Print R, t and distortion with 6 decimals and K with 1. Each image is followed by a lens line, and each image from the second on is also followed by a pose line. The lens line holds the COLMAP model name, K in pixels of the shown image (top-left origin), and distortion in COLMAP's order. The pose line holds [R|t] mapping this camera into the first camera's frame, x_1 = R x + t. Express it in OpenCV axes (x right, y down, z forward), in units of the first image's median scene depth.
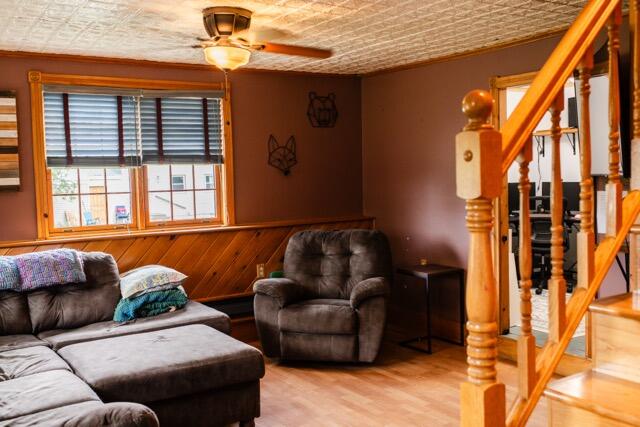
lens RADIAL K [[655.4, 0, 321.5], [0, 655.4, 214.2], [0, 0, 1]] dist [-0.000288, 0.000000]
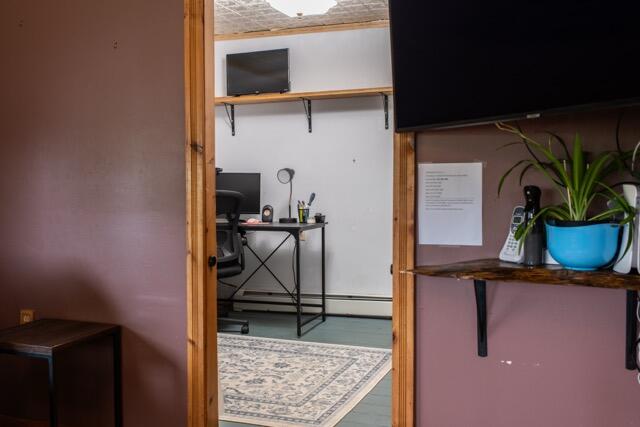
lens RADIAL K [[655.4, 0, 319.3], [0, 655.4, 214.8], [0, 0, 1]] dist [-0.000288, 0.000000]
pose [[0.782830, 0.002100, 0.622232, 0.025703], [0.012551, 0.999738, -0.019164, 0.011307], [-0.622109, 0.022811, 0.782599, 0.503060]]
